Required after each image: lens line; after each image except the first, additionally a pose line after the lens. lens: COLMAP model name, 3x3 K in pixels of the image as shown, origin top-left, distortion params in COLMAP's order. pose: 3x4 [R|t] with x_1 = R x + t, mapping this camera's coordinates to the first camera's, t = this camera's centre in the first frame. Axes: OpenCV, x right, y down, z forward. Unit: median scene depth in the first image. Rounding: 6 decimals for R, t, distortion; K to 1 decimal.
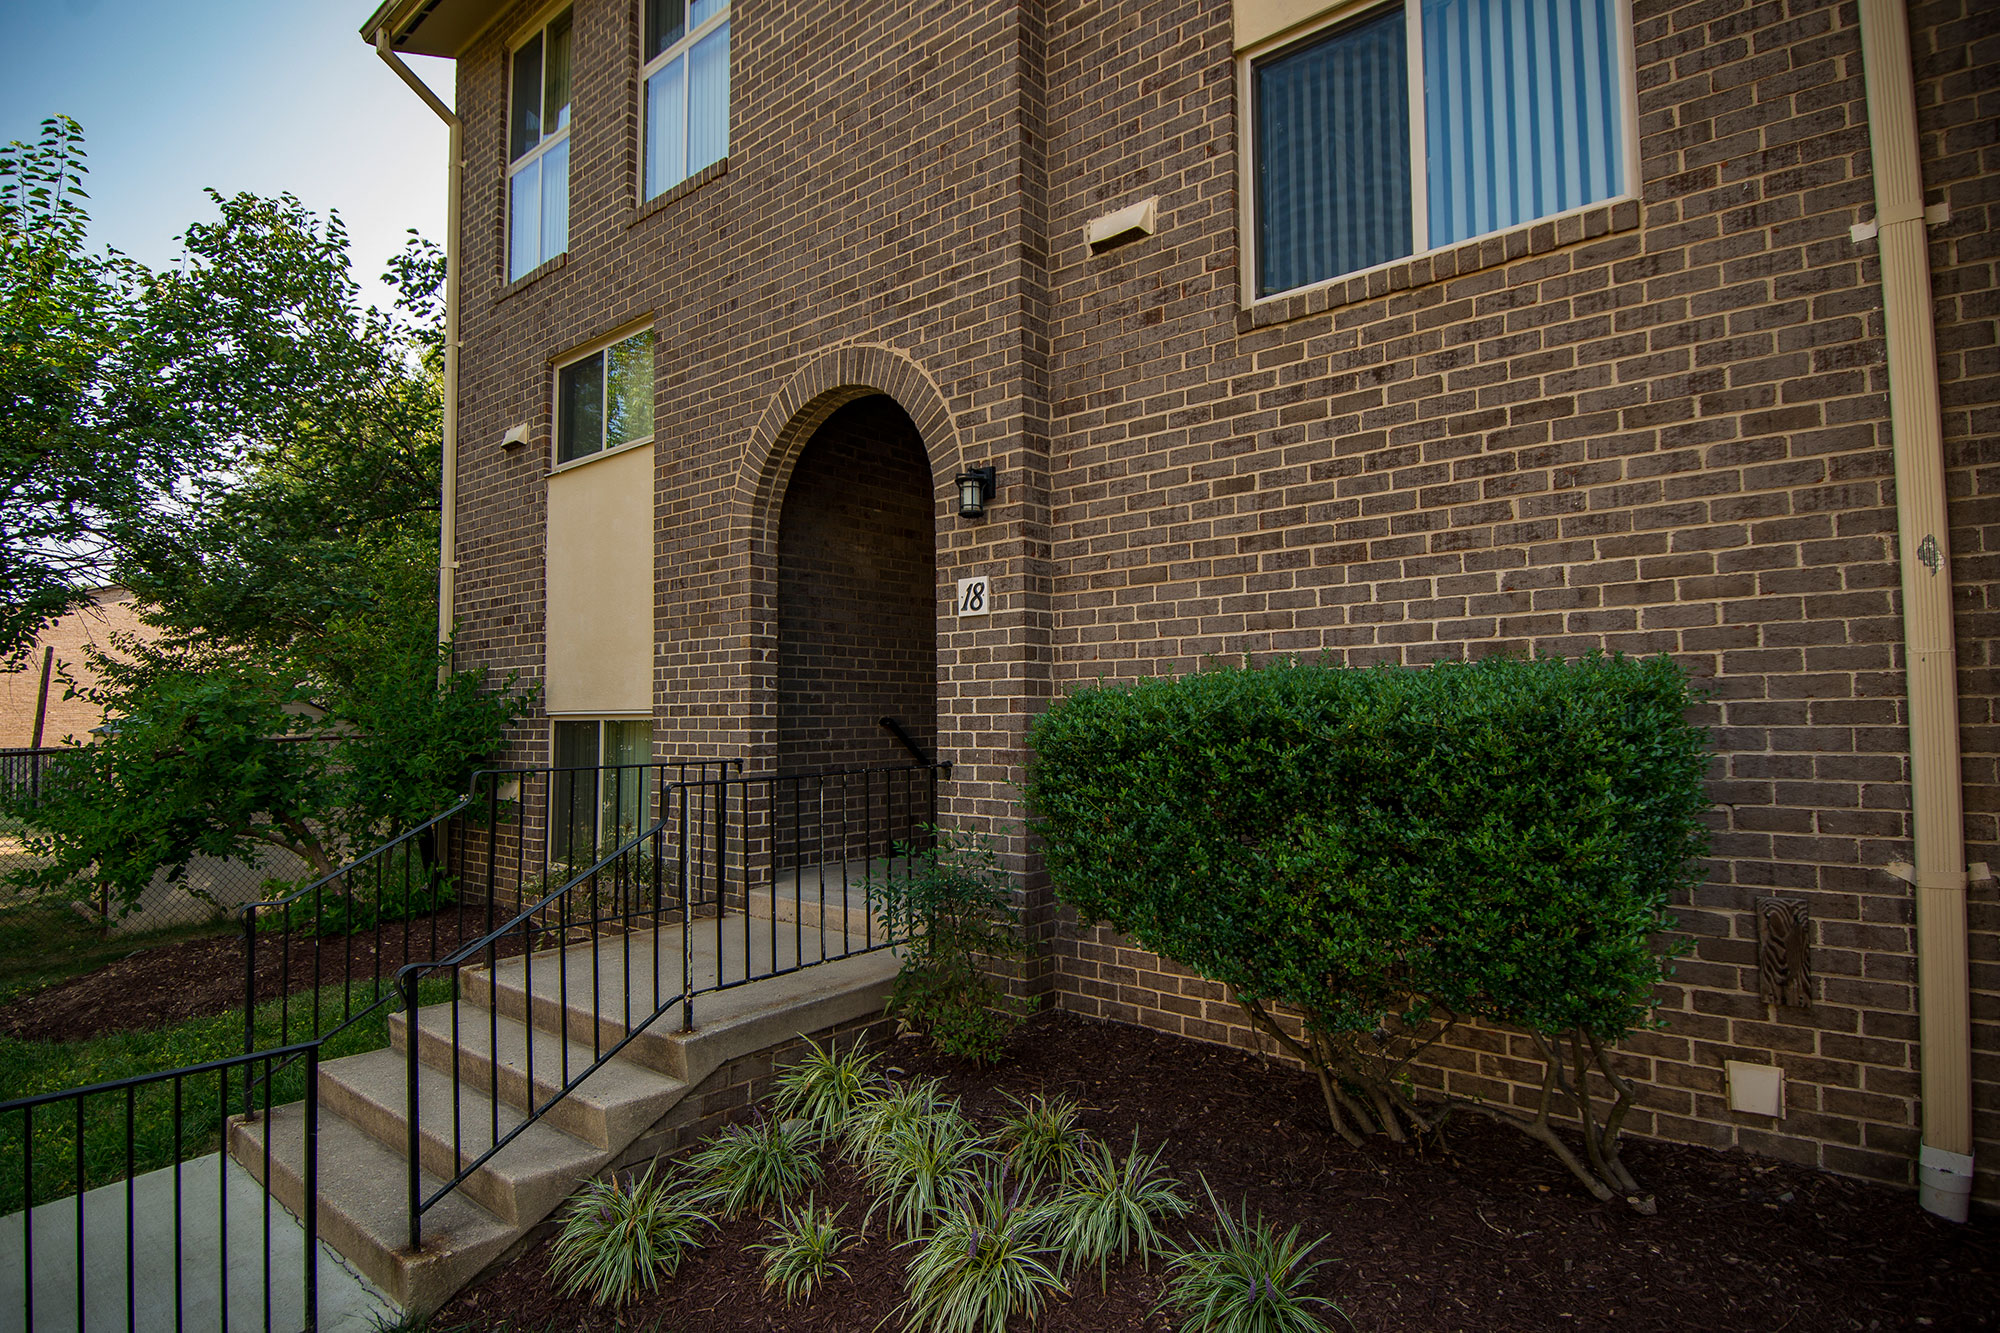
lens RADIAL K [[1044.5, 0, 1000.0], [0, 1044.5, 666.5], [0, 0, 1]] dist [0.050689, -0.052766]
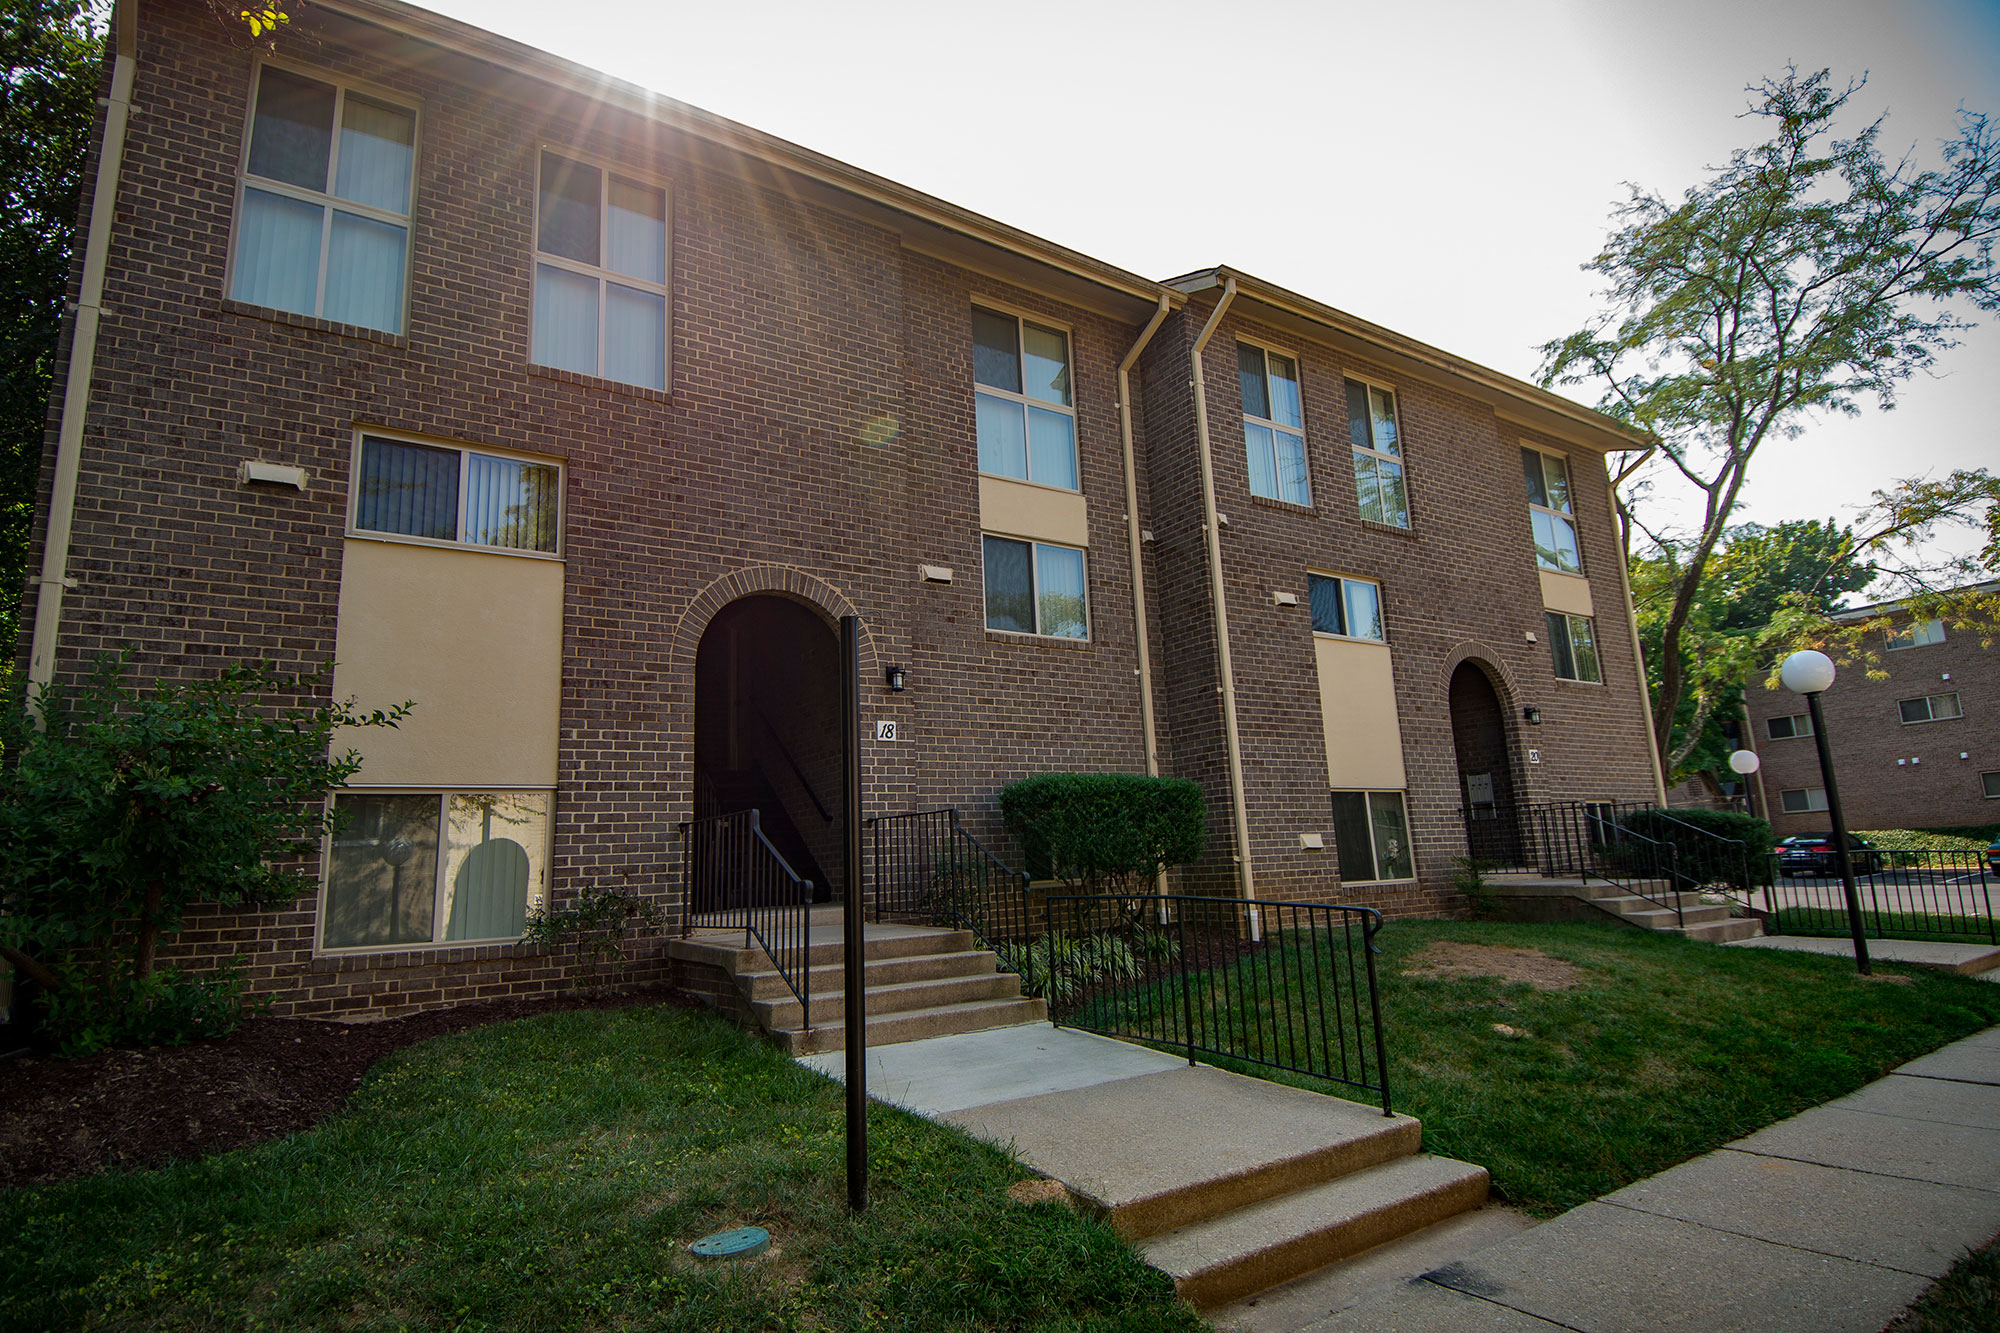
lens RADIAL K [[1044.5, 0, 1000.0], [0, 1044.5, 666.5], [0, 0, 1]] dist [0.050689, -0.052766]
pose [[0.268536, 0.182170, 0.945887, -1.758938], [-0.002695, 0.982093, -0.188378, 0.173397], [-0.963266, 0.048037, 0.264218, 0.277755]]
